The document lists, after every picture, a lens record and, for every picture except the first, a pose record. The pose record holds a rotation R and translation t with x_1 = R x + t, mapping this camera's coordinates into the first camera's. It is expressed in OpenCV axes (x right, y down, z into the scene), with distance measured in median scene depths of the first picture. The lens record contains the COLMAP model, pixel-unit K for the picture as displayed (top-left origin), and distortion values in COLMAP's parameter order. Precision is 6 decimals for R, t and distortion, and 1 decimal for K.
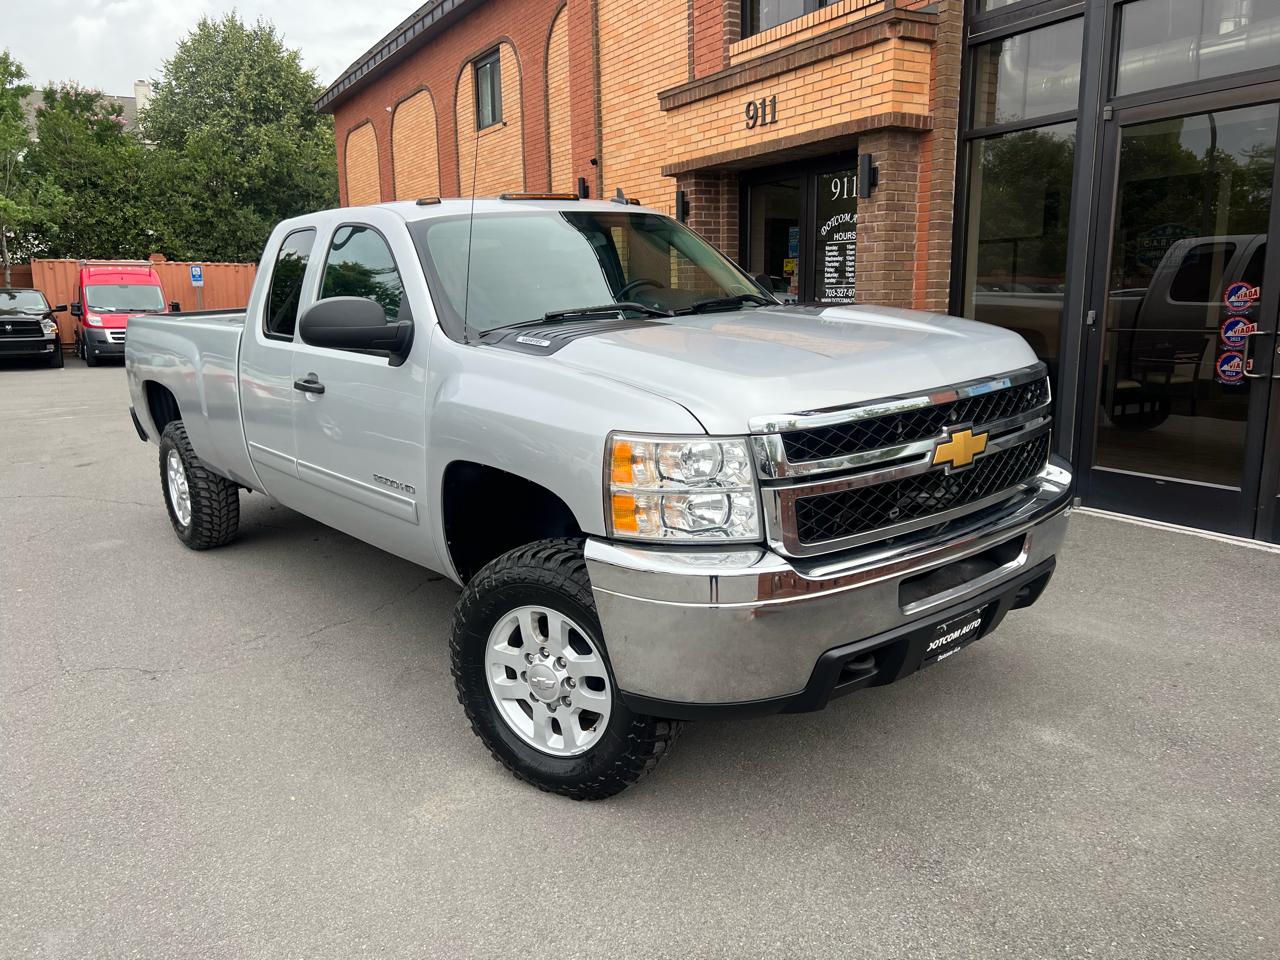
lens RADIAL K [[963.5, 0, 648.2], [0, 963.5, 483.9], [0, 0, 1]] dist [0.049934, -0.060662]
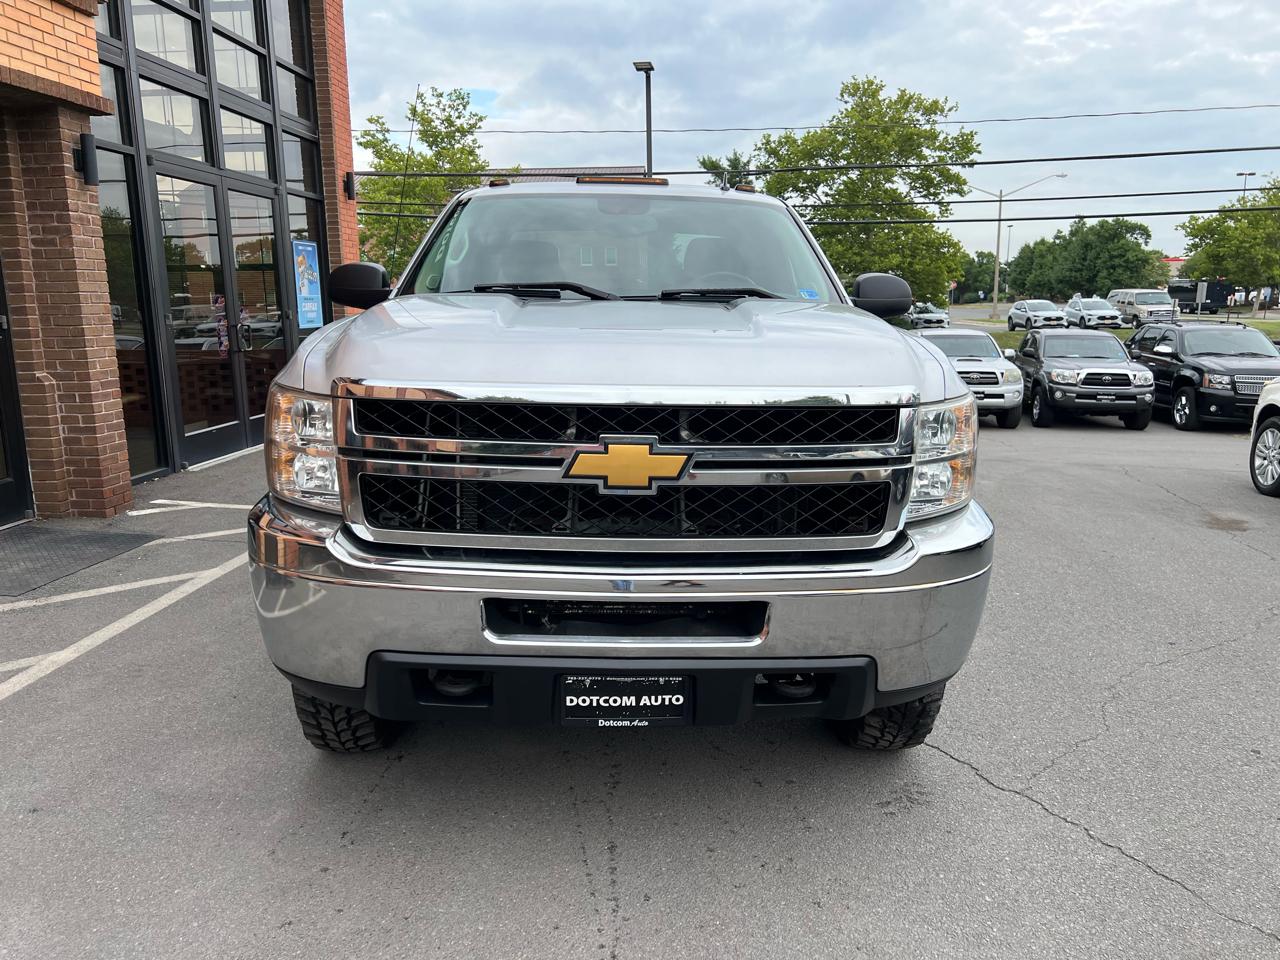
lens RADIAL K [[967.9, 0, 640.9], [0, 967.9, 484.1], [0, 0, 1]] dist [0.035950, -0.041372]
pose [[-0.812242, -0.083376, 0.577331, -0.698254], [0.134074, 0.936550, 0.323881, -0.262210], [-0.567703, 0.340475, -0.749527, 1.469179]]
